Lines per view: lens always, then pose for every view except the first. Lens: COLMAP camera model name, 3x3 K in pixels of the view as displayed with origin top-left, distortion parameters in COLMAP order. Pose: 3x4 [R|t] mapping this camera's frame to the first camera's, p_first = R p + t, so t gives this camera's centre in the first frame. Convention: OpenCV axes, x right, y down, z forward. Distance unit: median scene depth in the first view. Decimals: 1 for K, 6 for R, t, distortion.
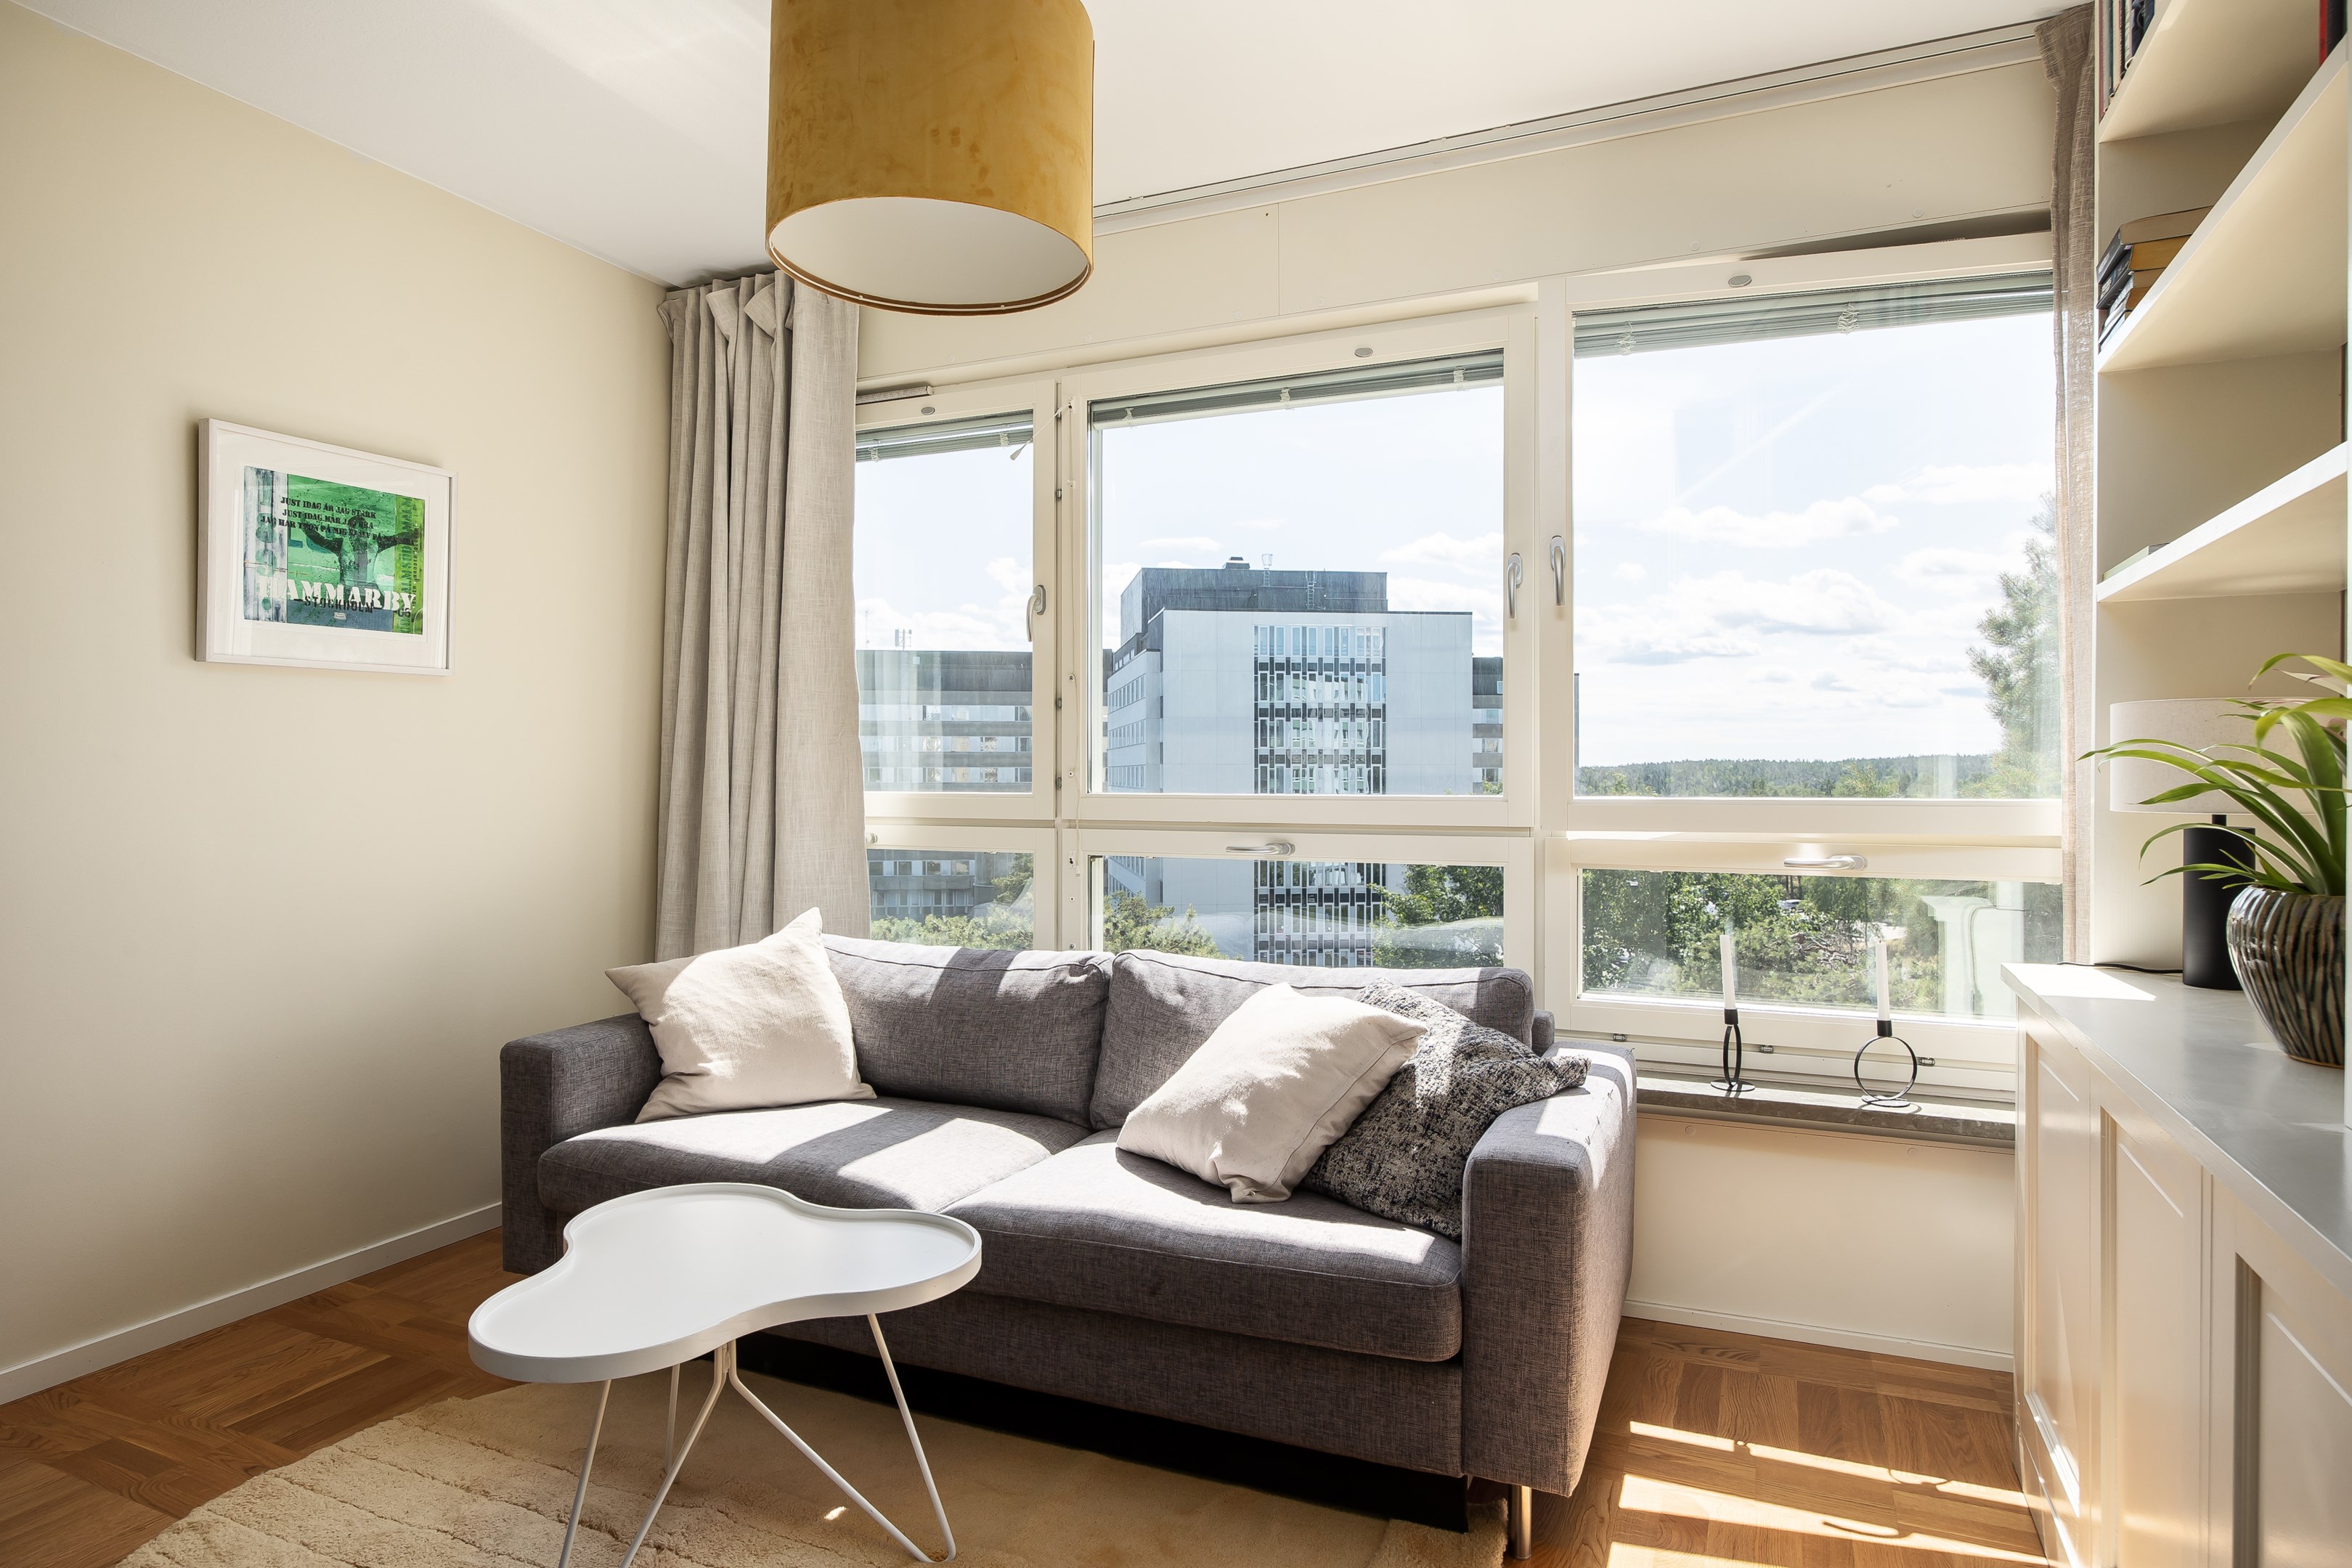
lens RADIAL K [[1348.8, 0, 1169.0], [0, 1348.8, 779.5], [0, 0, 1]] dist [0.015415, -0.002600]
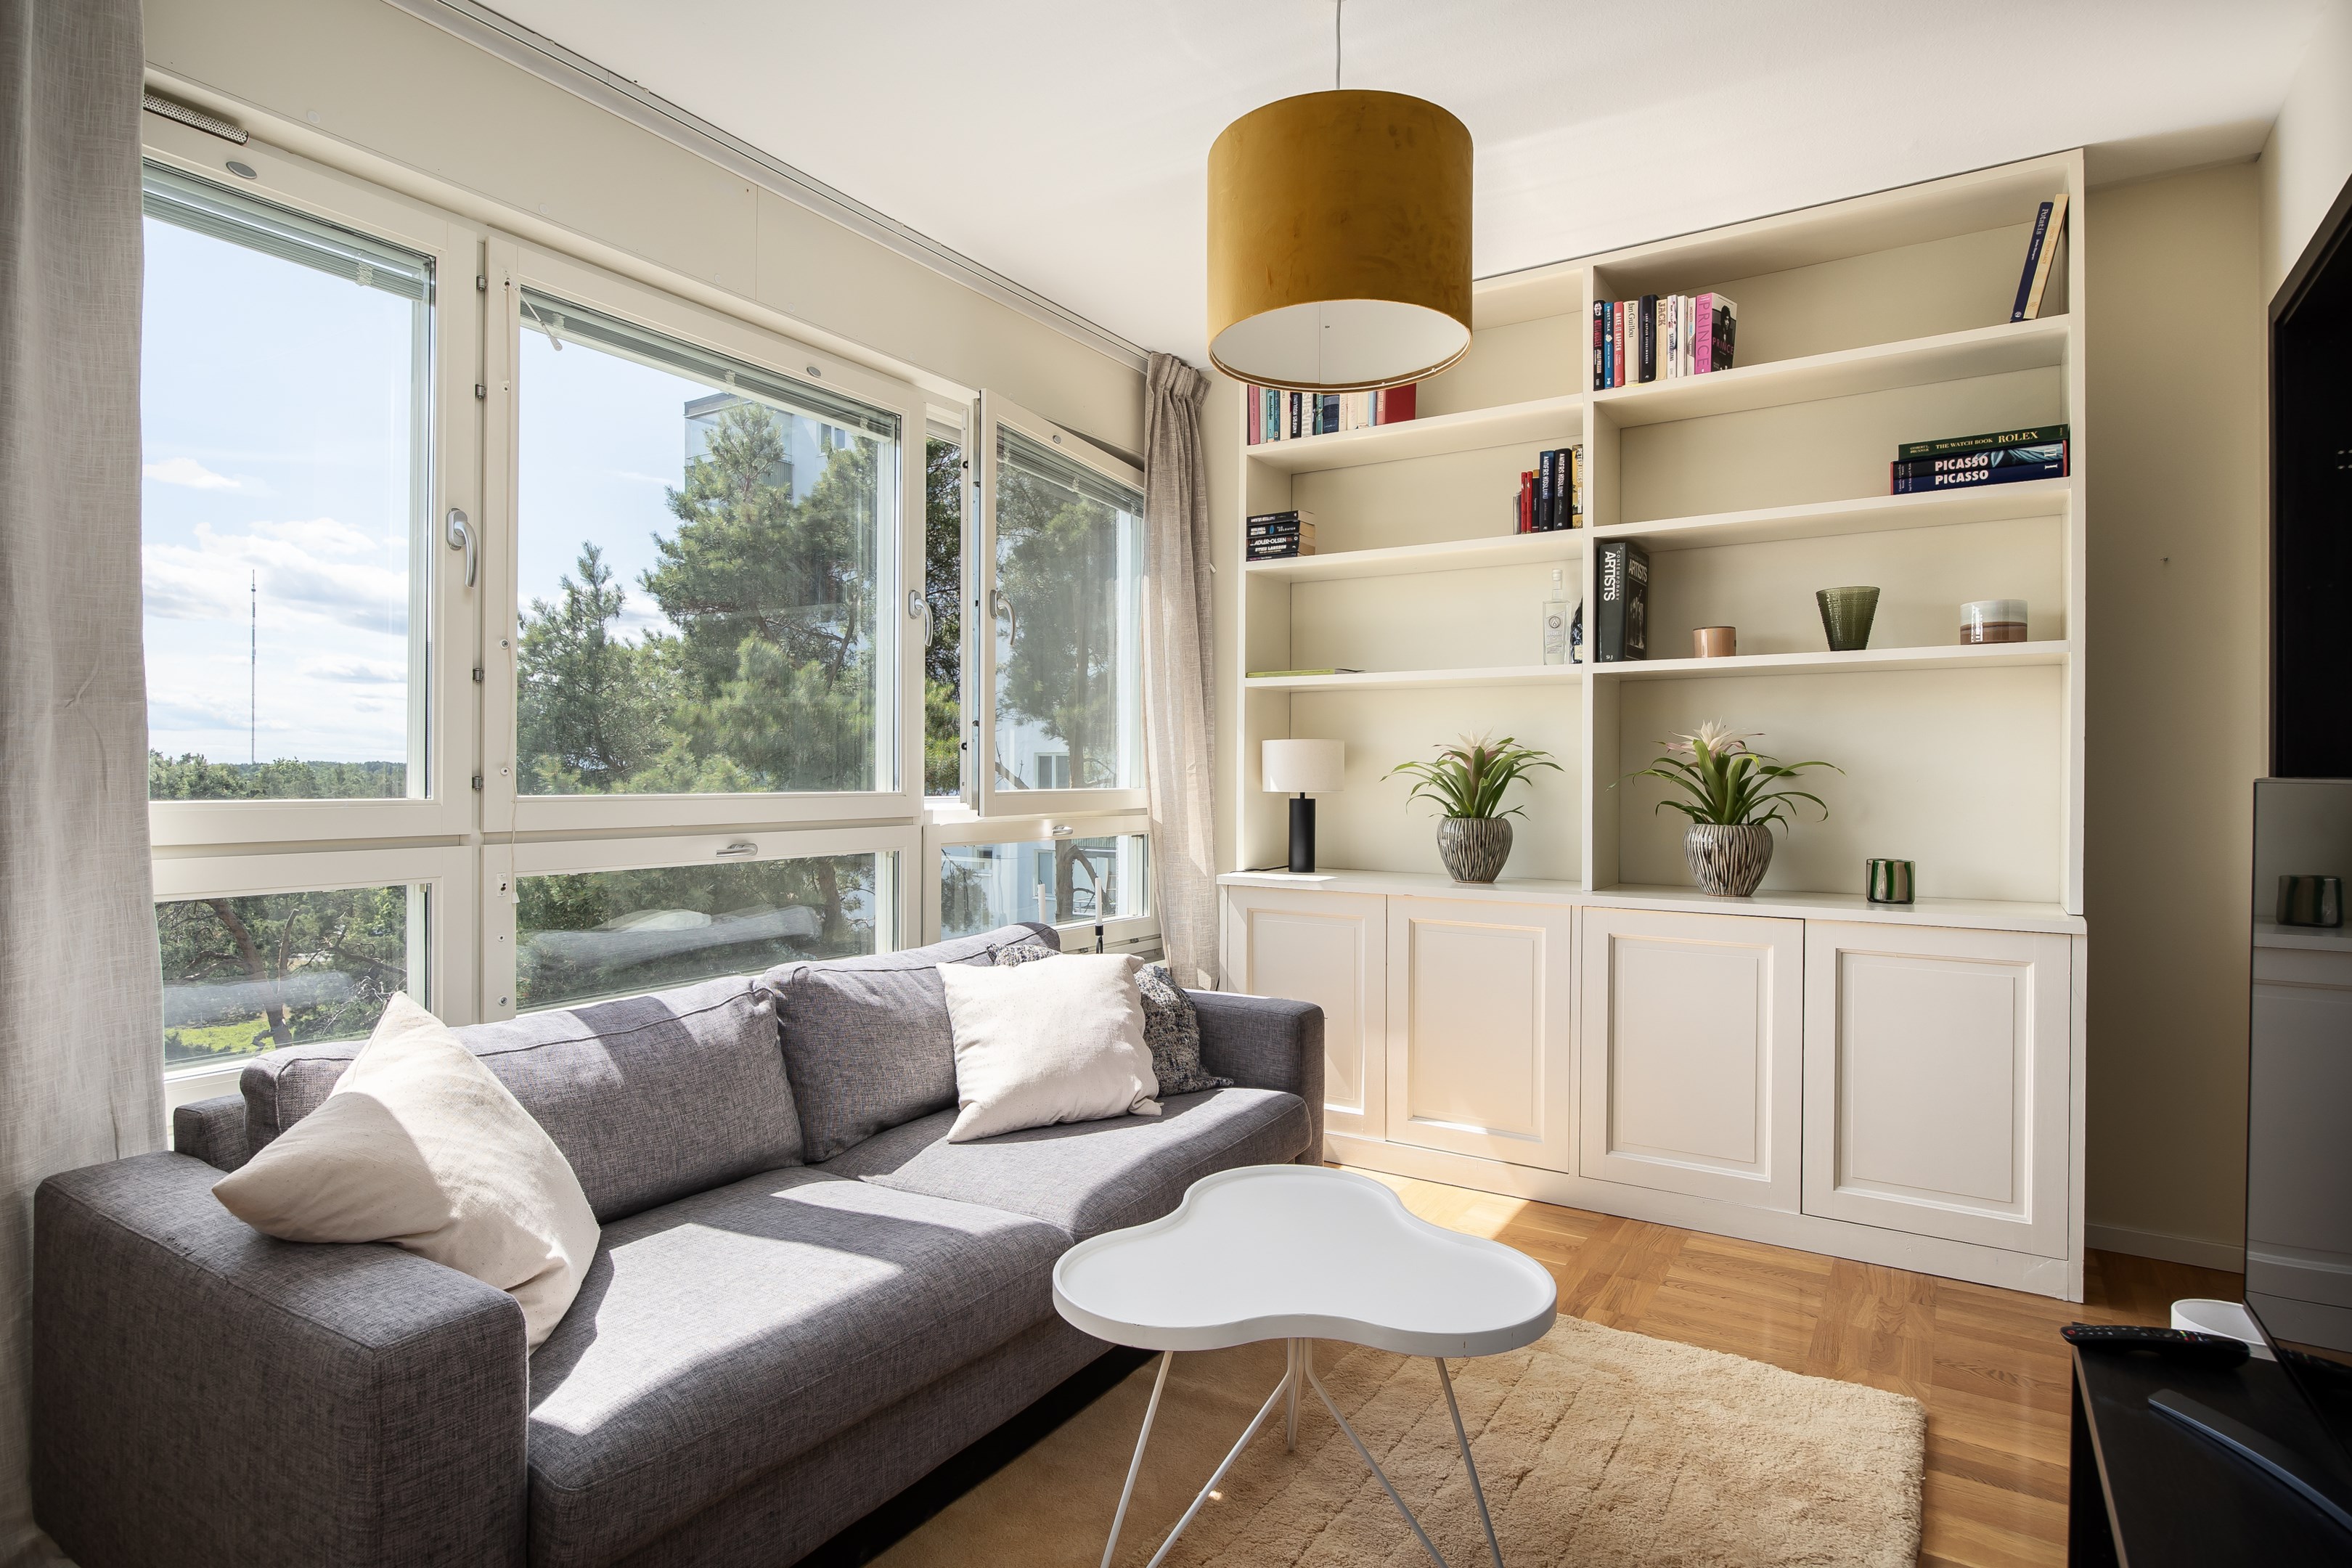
lens RADIAL K [[1223.2, 0, 1171.9], [0, 1223.2, 778.1], [0, 0, 1]] dist [0.000593, 0.000321]
pose [[0.148767, -0.004701, 0.988861, -0.826475], [0.003151, 0.999986, 0.004279, -0.002508], [-0.988867, 0.002480, 0.148779, 0.633886]]
